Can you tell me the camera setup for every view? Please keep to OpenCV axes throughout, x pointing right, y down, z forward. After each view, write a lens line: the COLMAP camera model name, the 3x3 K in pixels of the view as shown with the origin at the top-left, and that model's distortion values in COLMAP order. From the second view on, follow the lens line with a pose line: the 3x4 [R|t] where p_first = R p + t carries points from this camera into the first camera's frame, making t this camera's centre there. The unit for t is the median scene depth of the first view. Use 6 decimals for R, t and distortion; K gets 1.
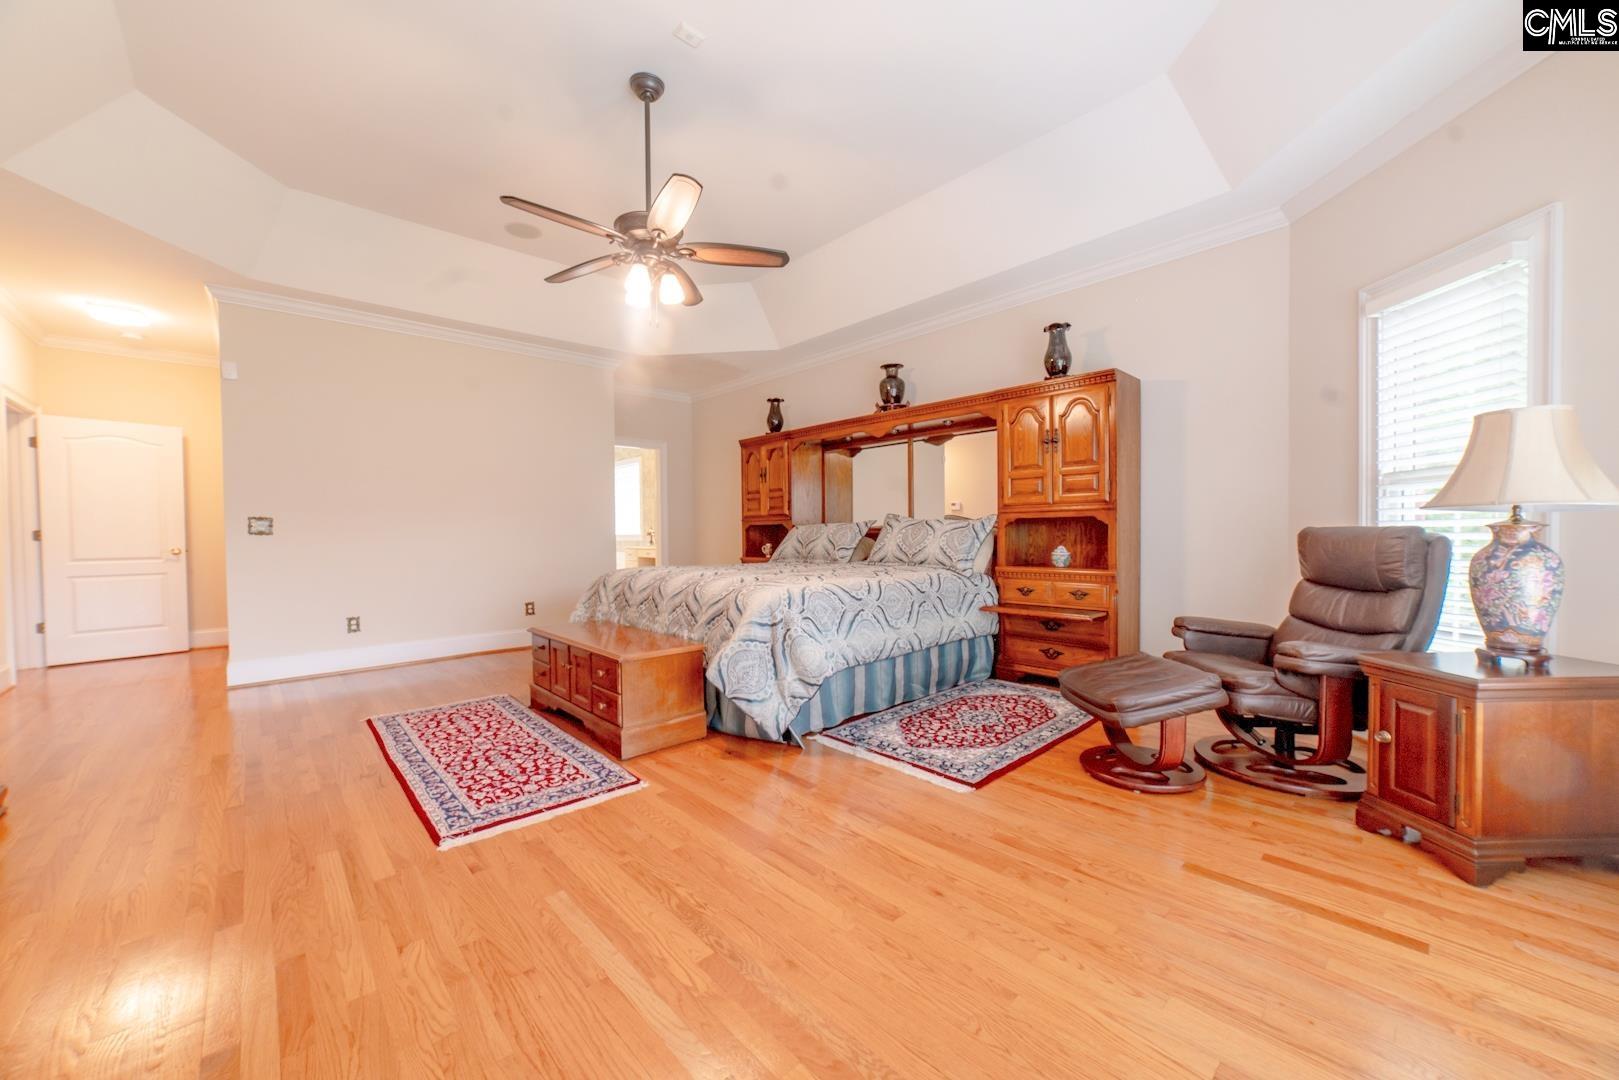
lens RADIAL K [[608.7, 0, 802.6], [0, 608.7, 544.1], [0, 0, 1]] dist [-0.020382, 0.006369]
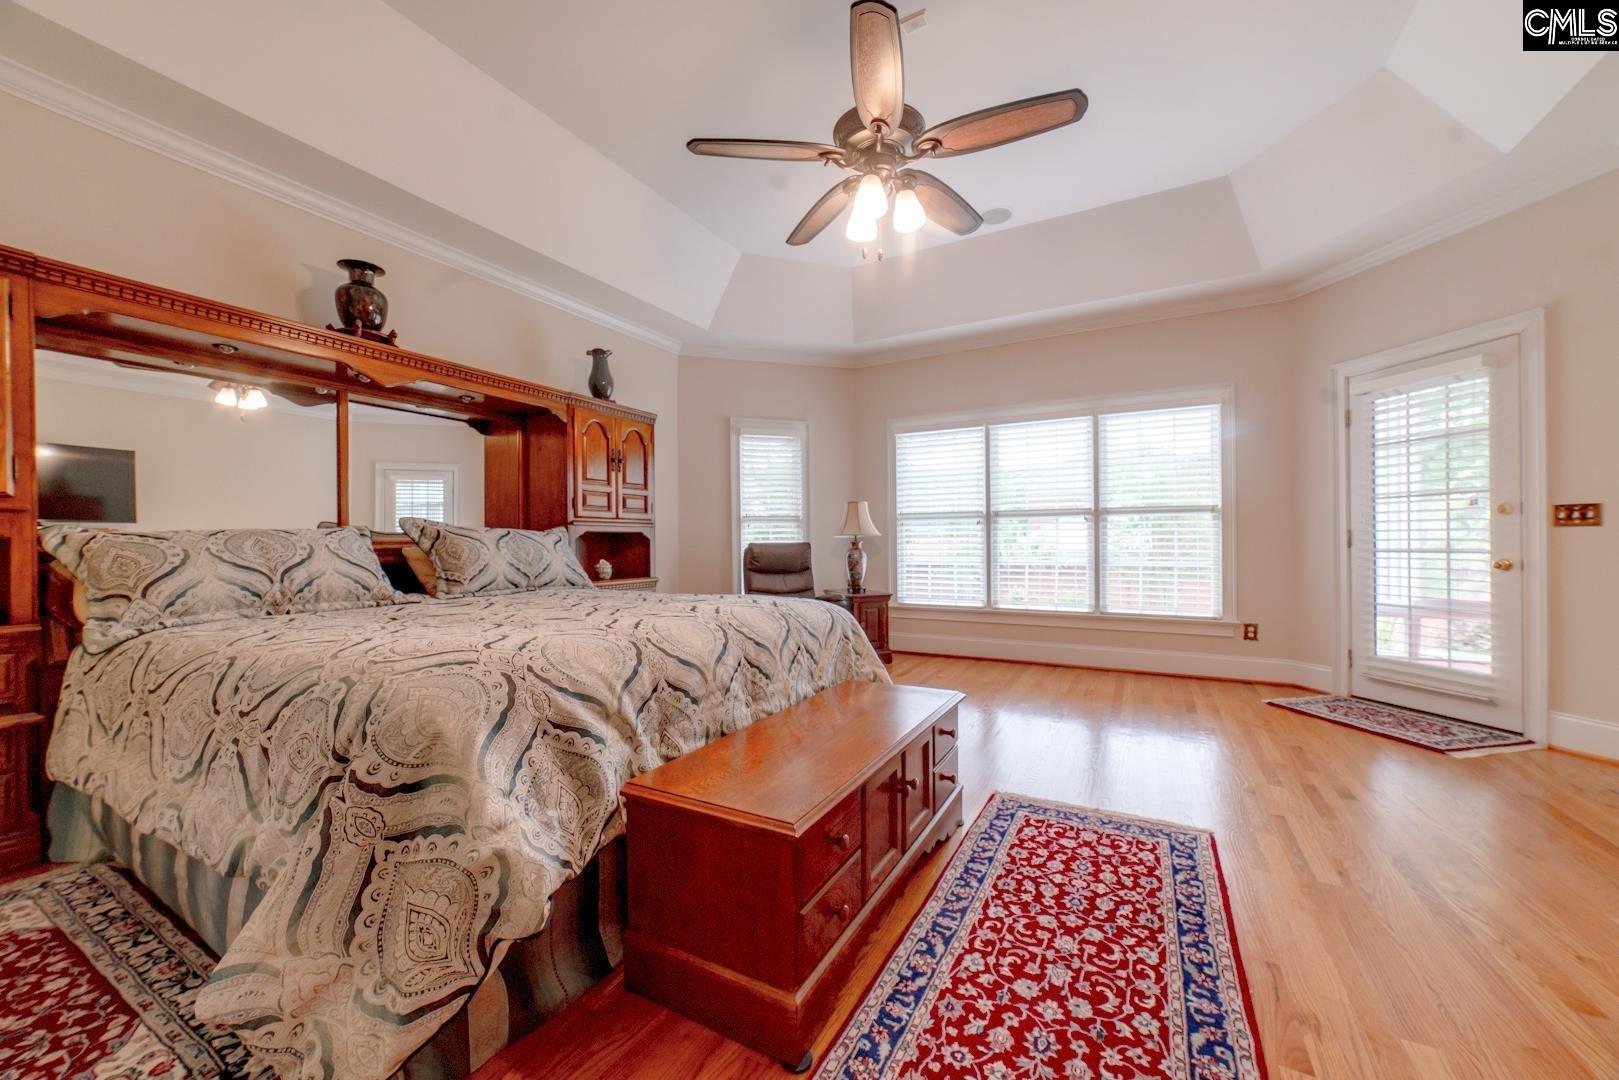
lens RADIAL K [[608.7, 0, 810.8], [0, 608.7, 544.5], [0, 0, 1]] dist [-0.020382, 0.006369]
pose [[-0.319134, 0.012084, 0.947633, -0.990380], [0.031607, 0.999498, -0.002101, -0.013882], [-0.947183, 0.029281, -0.319355, 1.423081]]
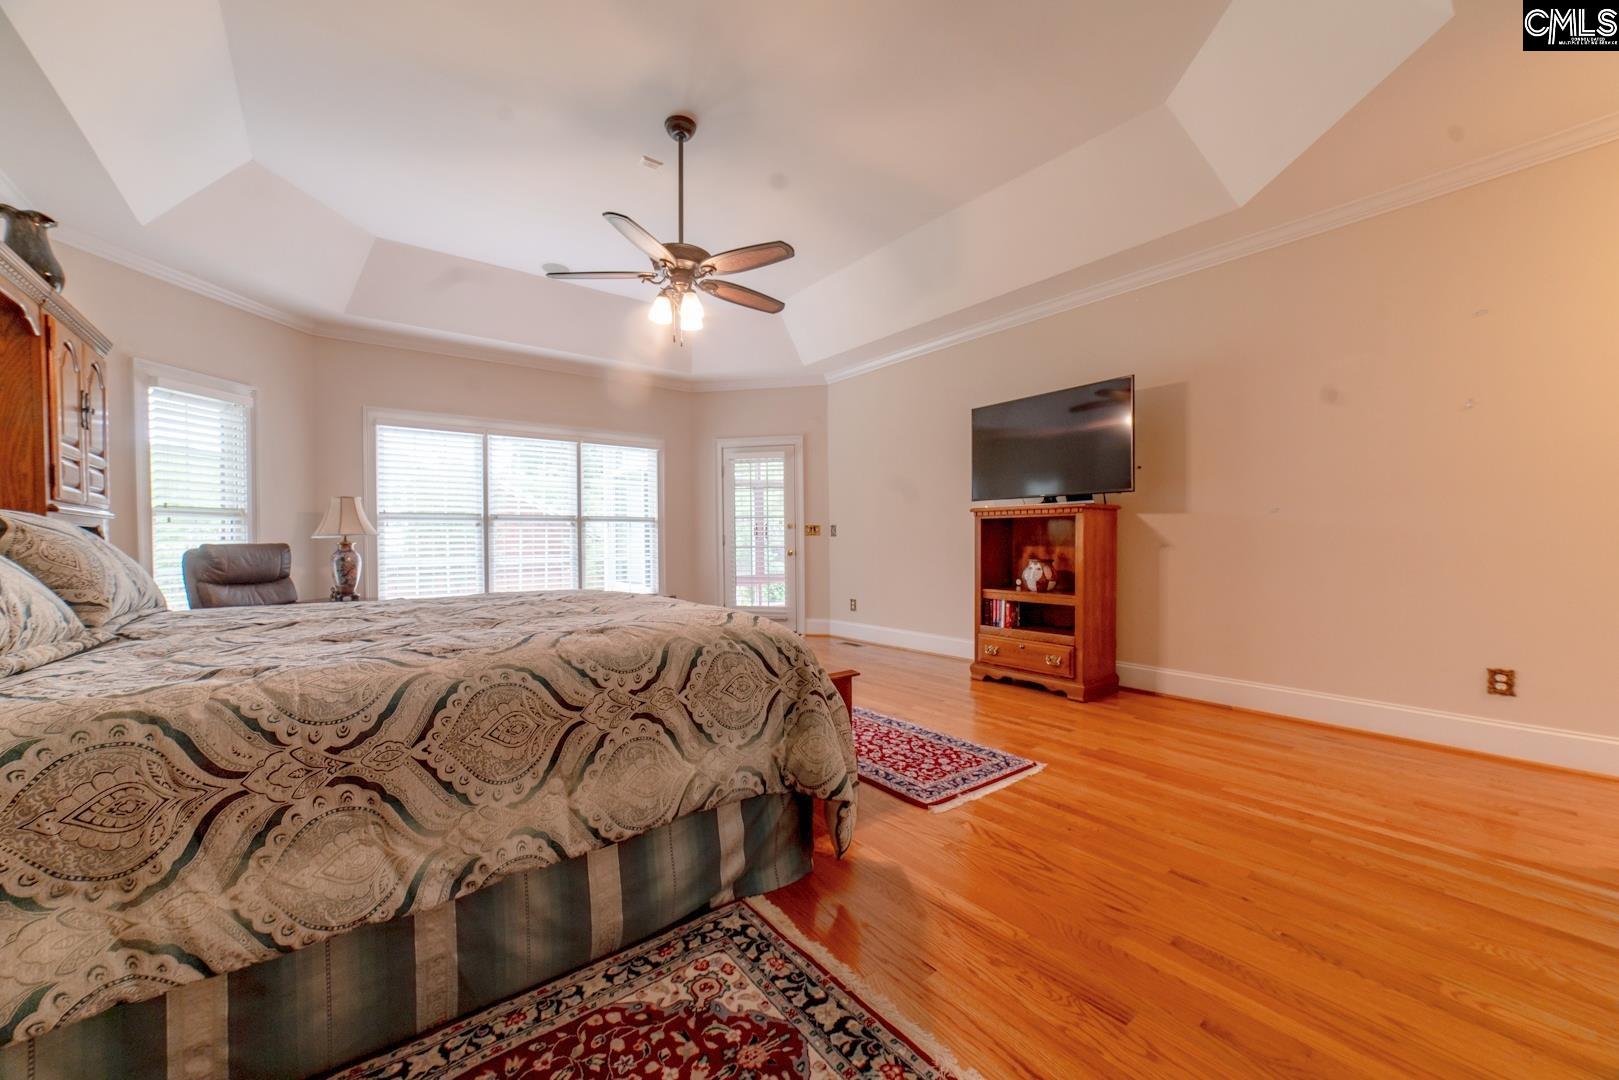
lens RADIAL K [[608.7, 0, 802.7], [0, 608.7, 539.2], [0, 0, 1]] dist [-0.020382, 0.006369]
pose [[-0.996647, 0.020000, 0.079337, -0.585705], [0.021534, 0.999597, 0.018519, -0.035212], [-0.078935, 0.020166, -0.996676, 2.216523]]
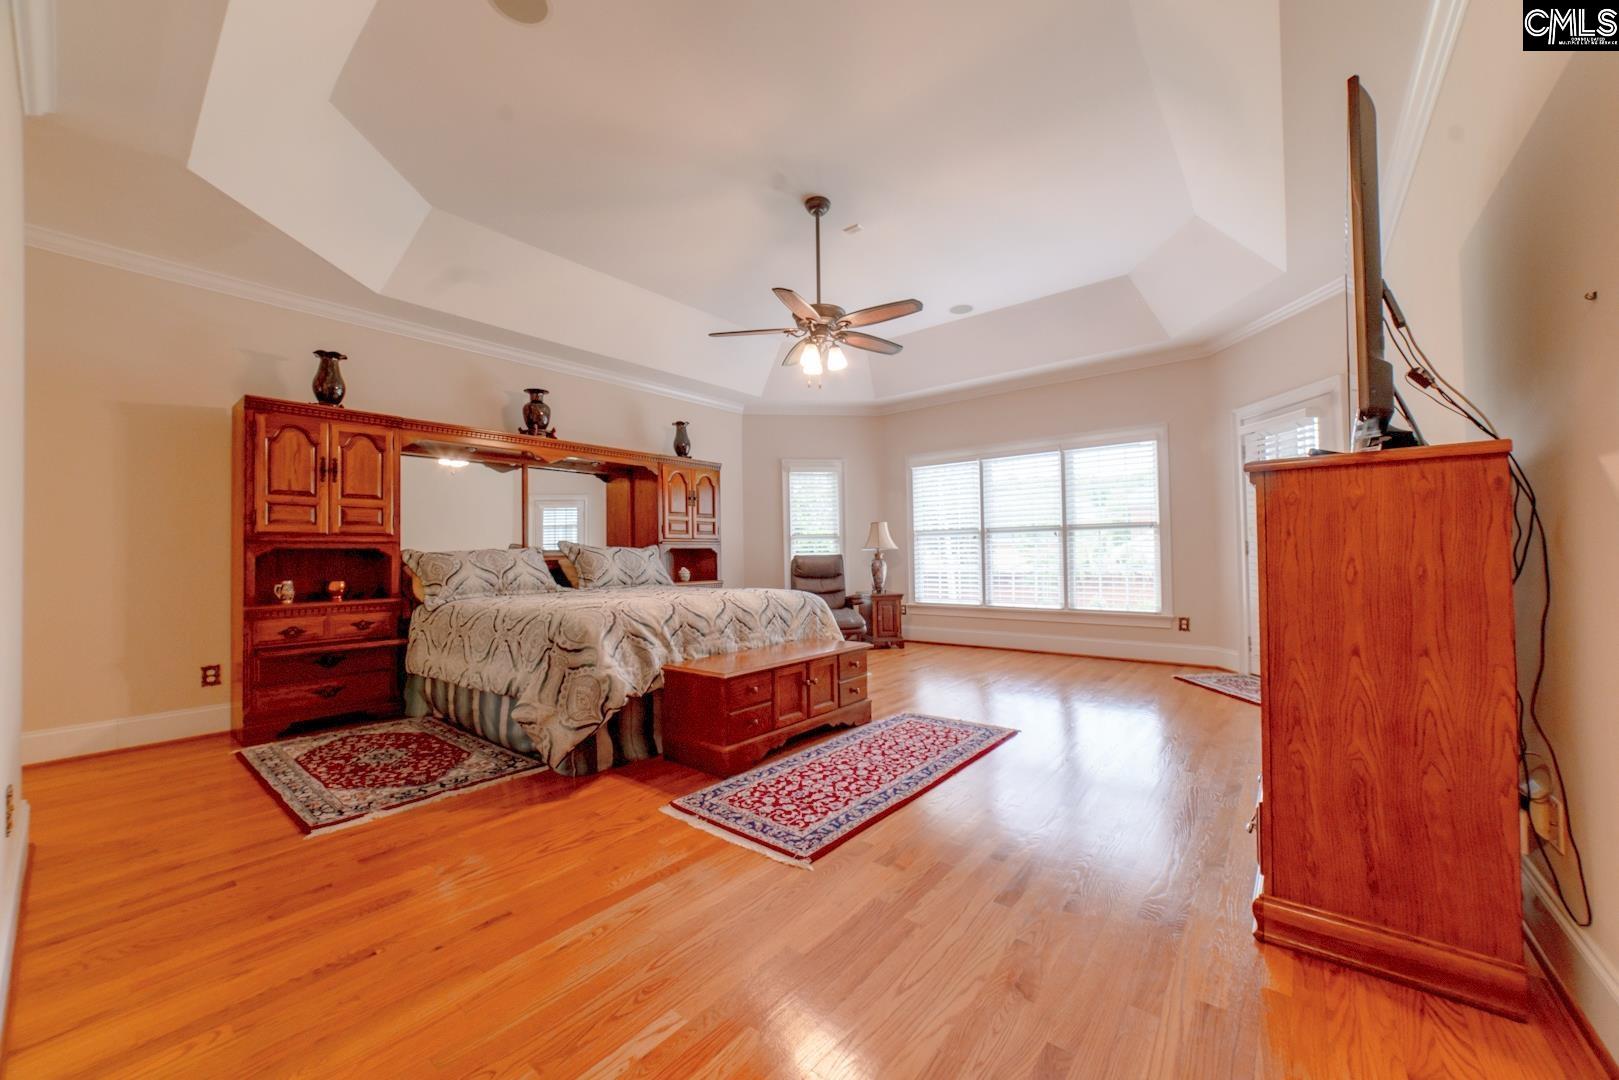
lens RADIAL K [[608.7, 0, 812.1], [0, 608.7, 545.5], [0, 0, 1]] dist [-0.020382, 0.006369]
pose [[-0.152456, 0.031572, 0.987806, -1.599851], [0.037947, 0.998940, -0.026071, -0.000636], [-0.987582, 0.033510, -0.153492, 1.310656]]
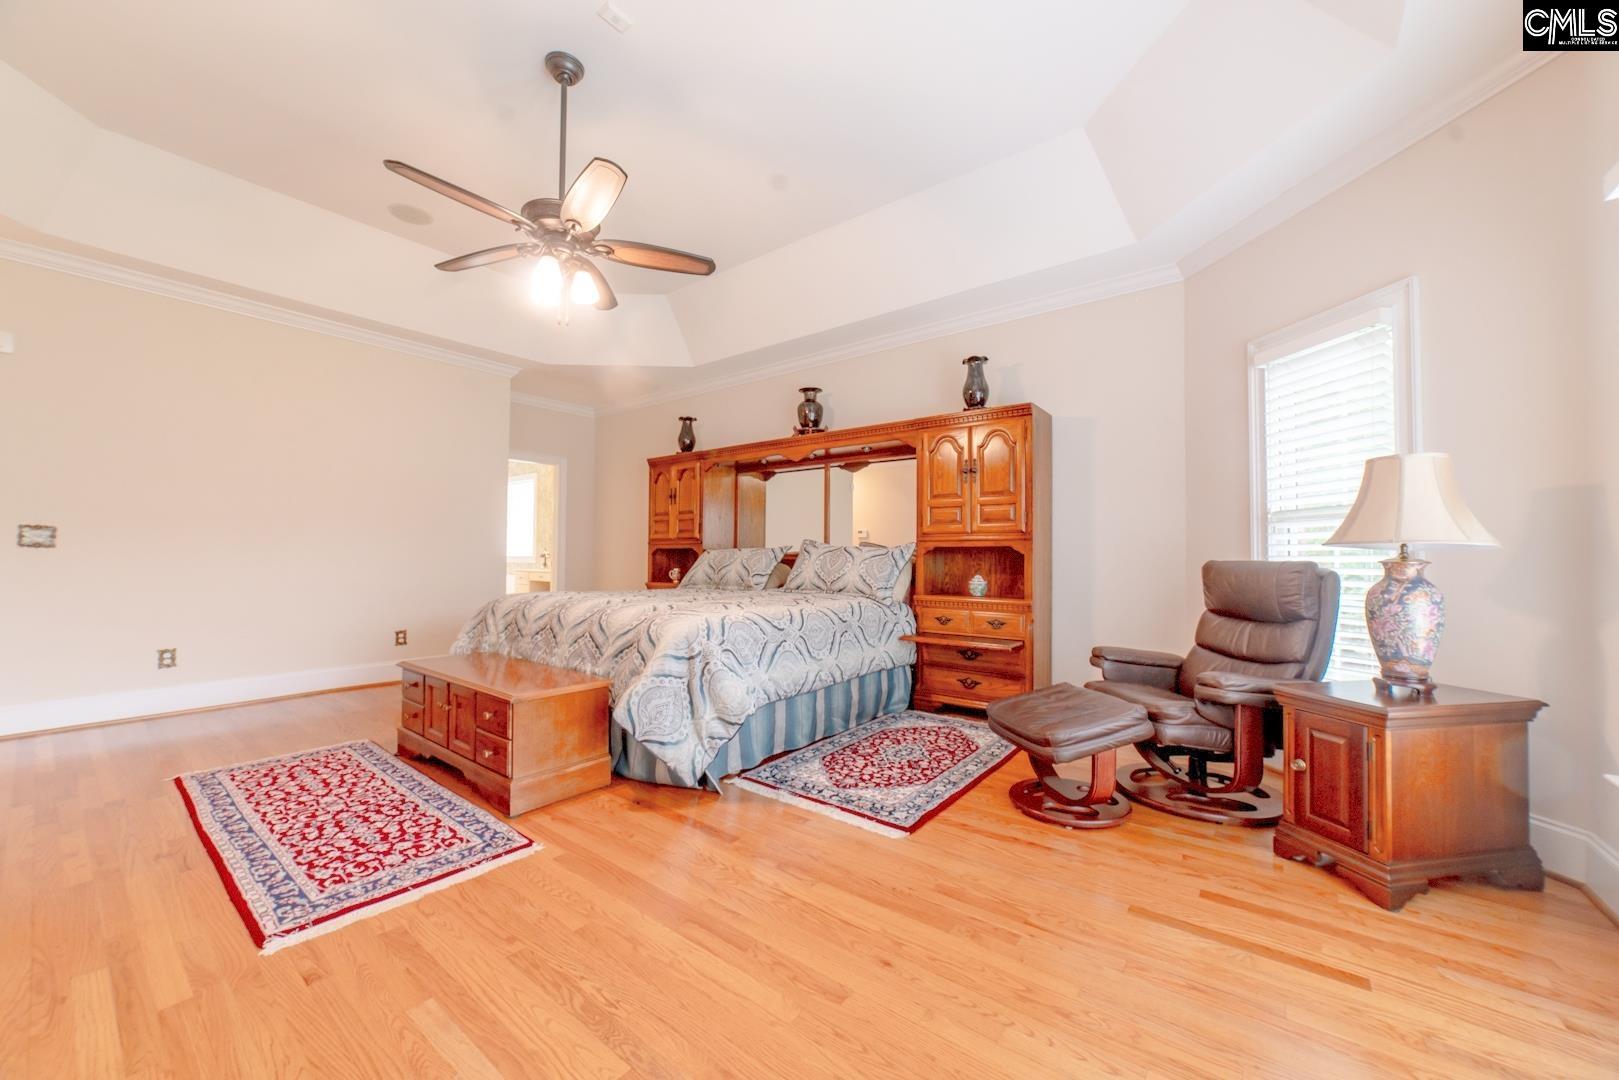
lens RADIAL K [[608.7, 0, 801.5], [0, 608.7, 544.5], [0, 0, 1]] dist [-0.020382, 0.006369]
pose [[0.987033, 0.021773, 0.159035, -0.034081], [-0.015123, 0.998965, -0.042907, -0.000145], [-0.159805, 0.039945, 0.986340, 0.071741]]
